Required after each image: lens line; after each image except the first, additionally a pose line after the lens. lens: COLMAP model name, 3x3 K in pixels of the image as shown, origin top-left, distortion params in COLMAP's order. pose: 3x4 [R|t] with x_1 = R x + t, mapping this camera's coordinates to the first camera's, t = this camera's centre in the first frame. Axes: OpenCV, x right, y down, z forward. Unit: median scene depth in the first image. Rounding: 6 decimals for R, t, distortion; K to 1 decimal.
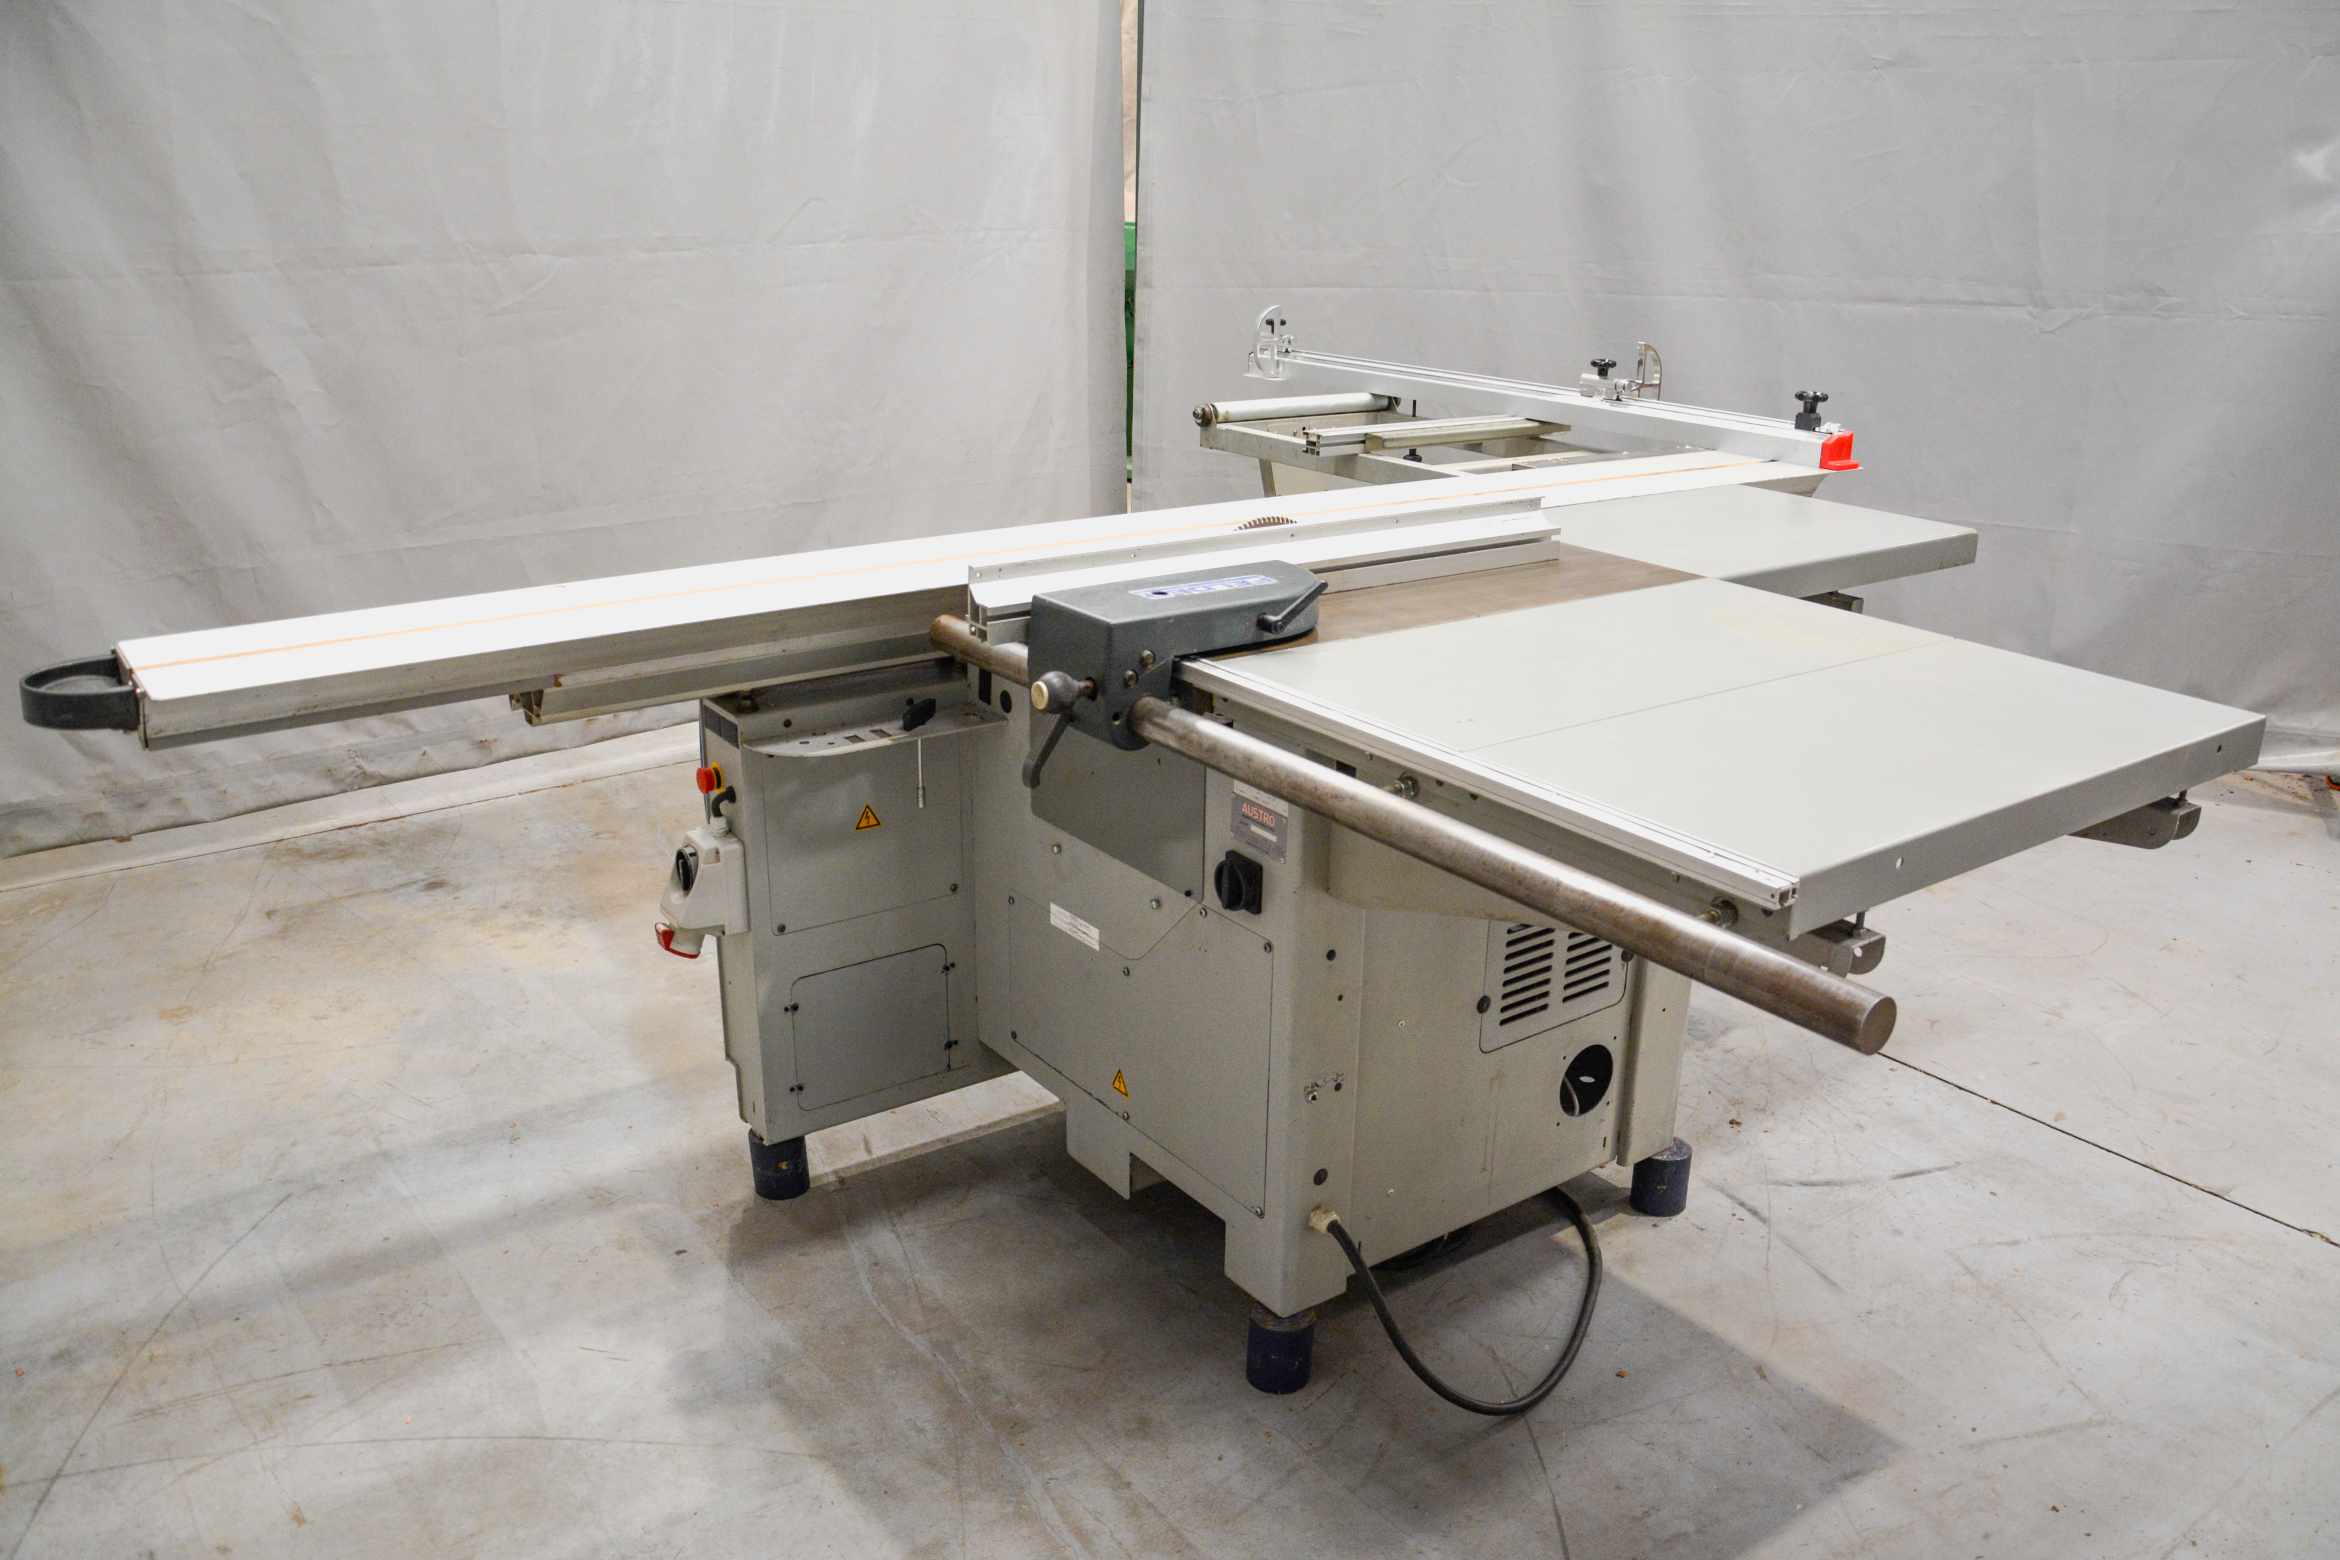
lens RADIAL K [[1896.0, 0, 1189.5], [0, 1896.0, 695.1], [0, 0, 1]] dist [-0.086712, 0.028667]
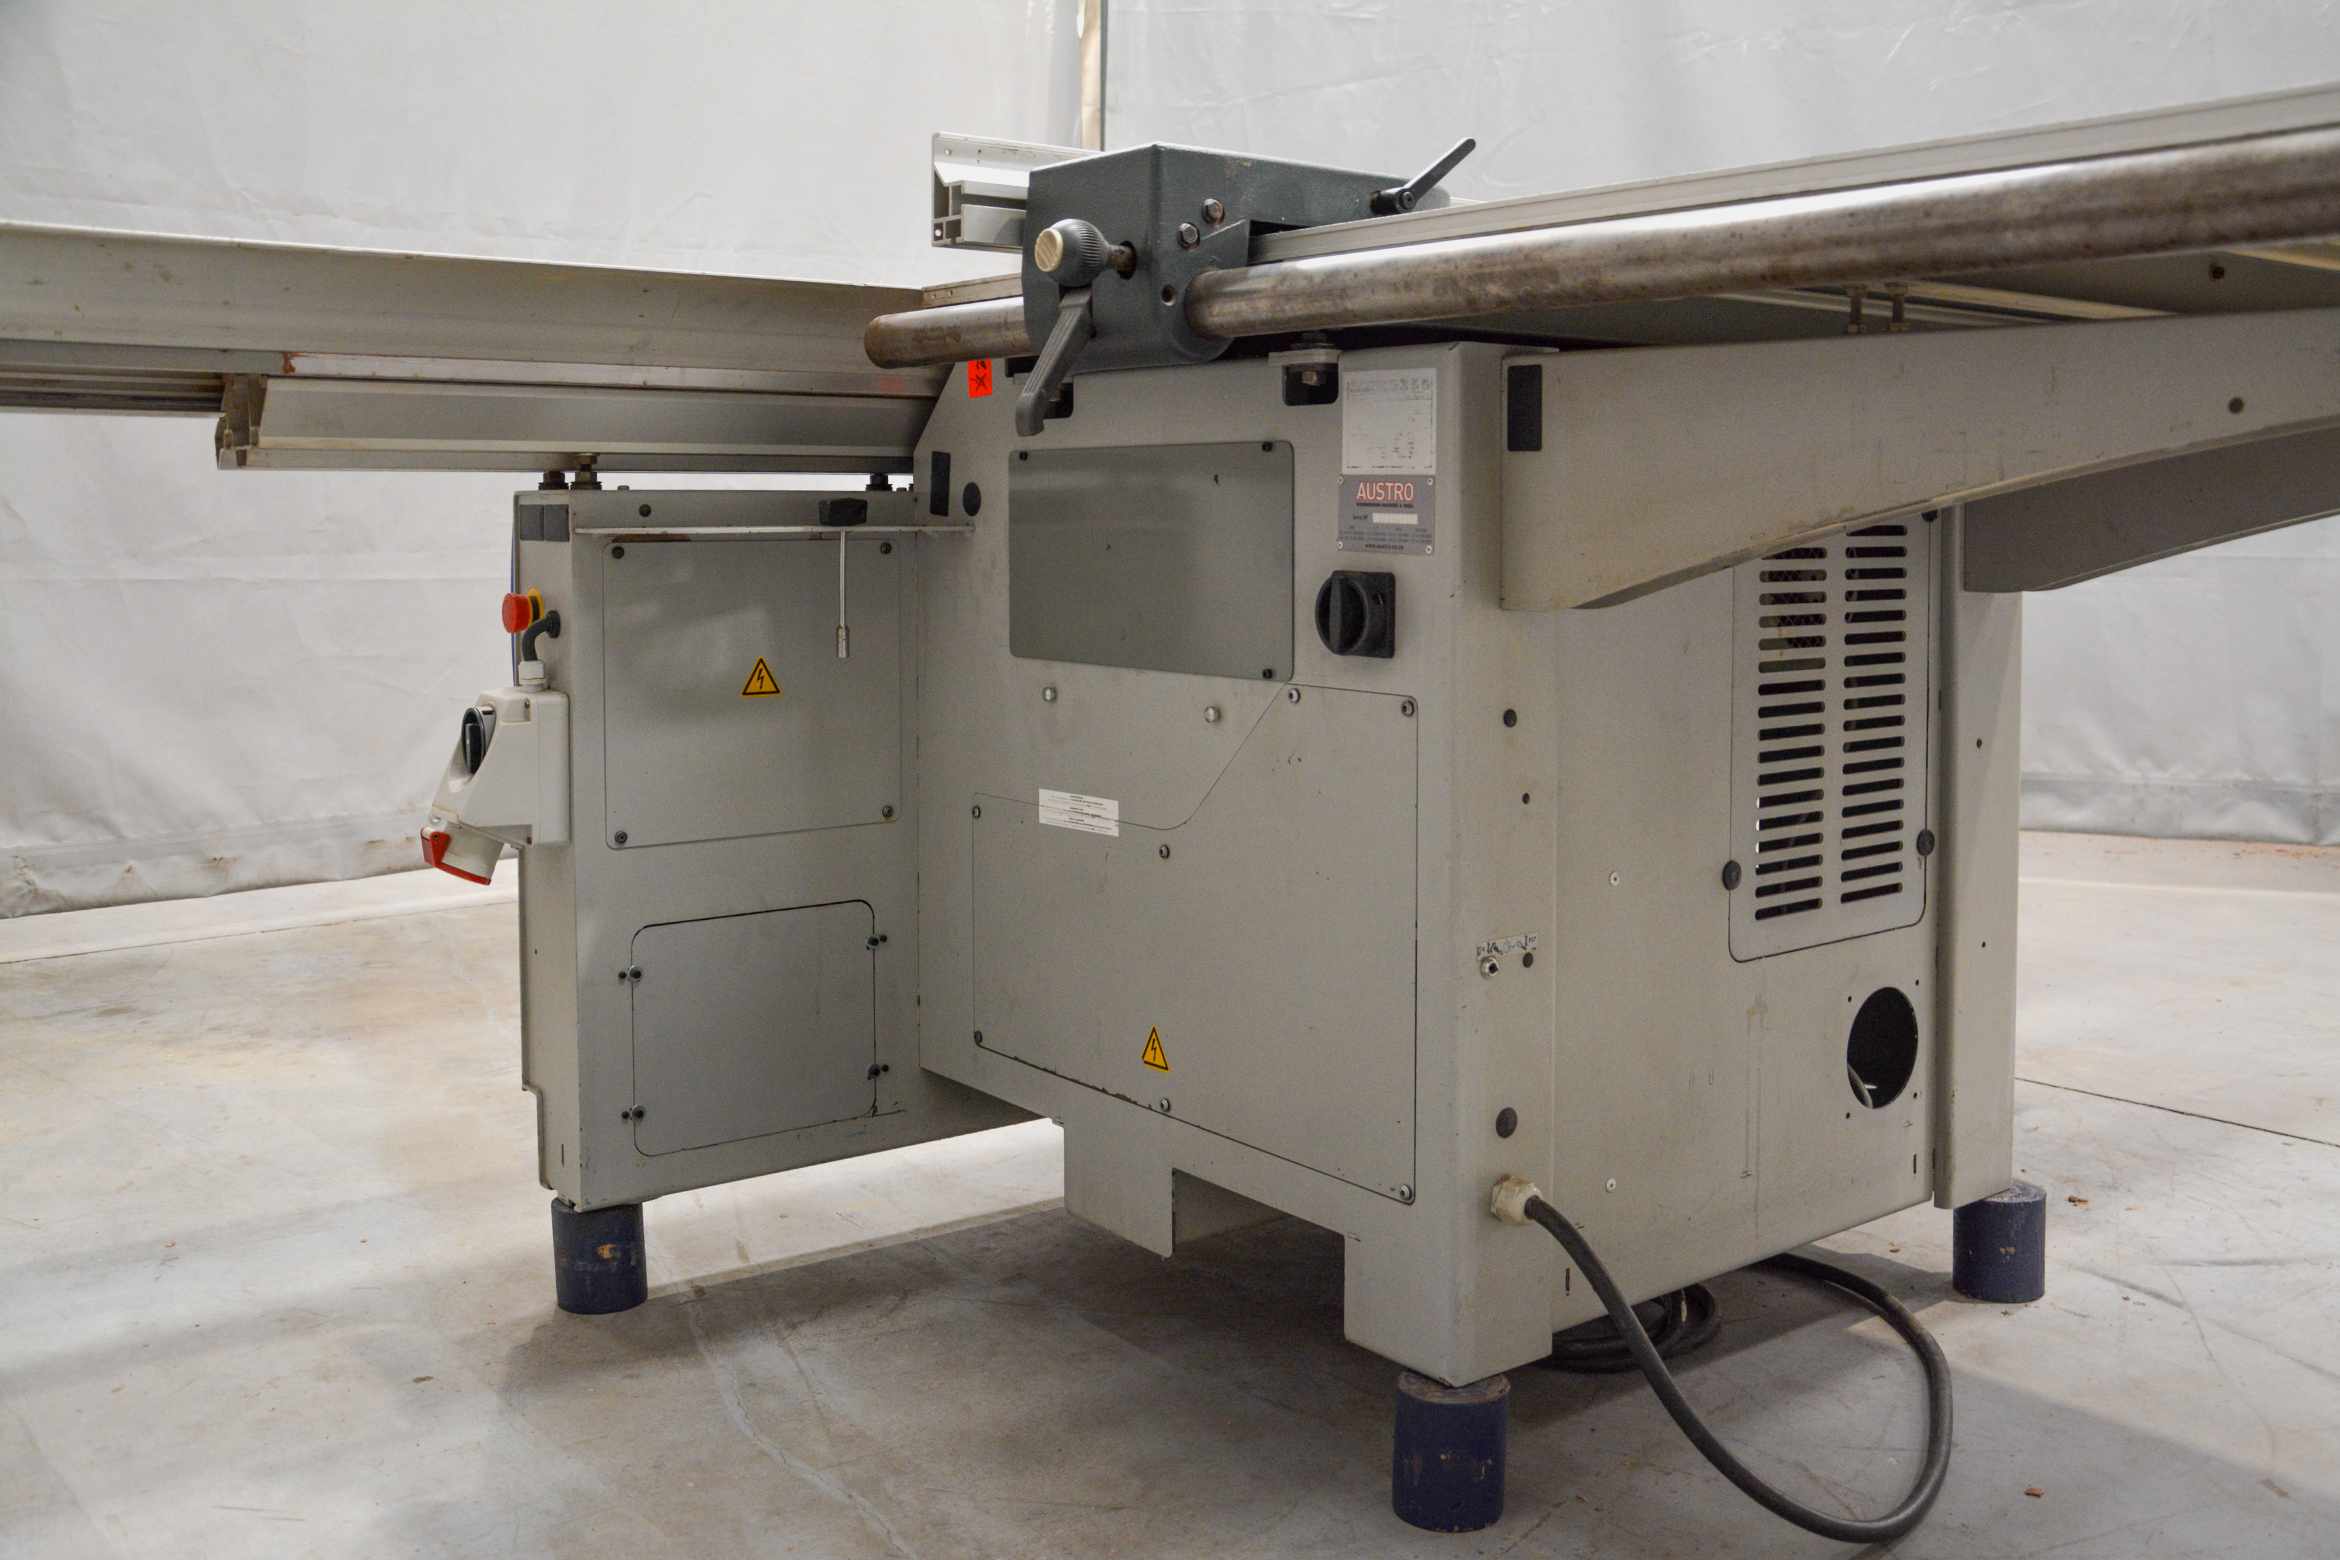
lens RADIAL K [[2161.9, 0, 1192.4], [0, 2161.9, 547.3], [0, 0, 1]] dist [-0.000568, 0.000000]
pose [[0.999314, -0.015111, 0.033823, -0.045714], [0.023329, 0.965939, -0.257716, 0.227972], [-0.028777, 0.258328, 0.965629, 0.260247]]
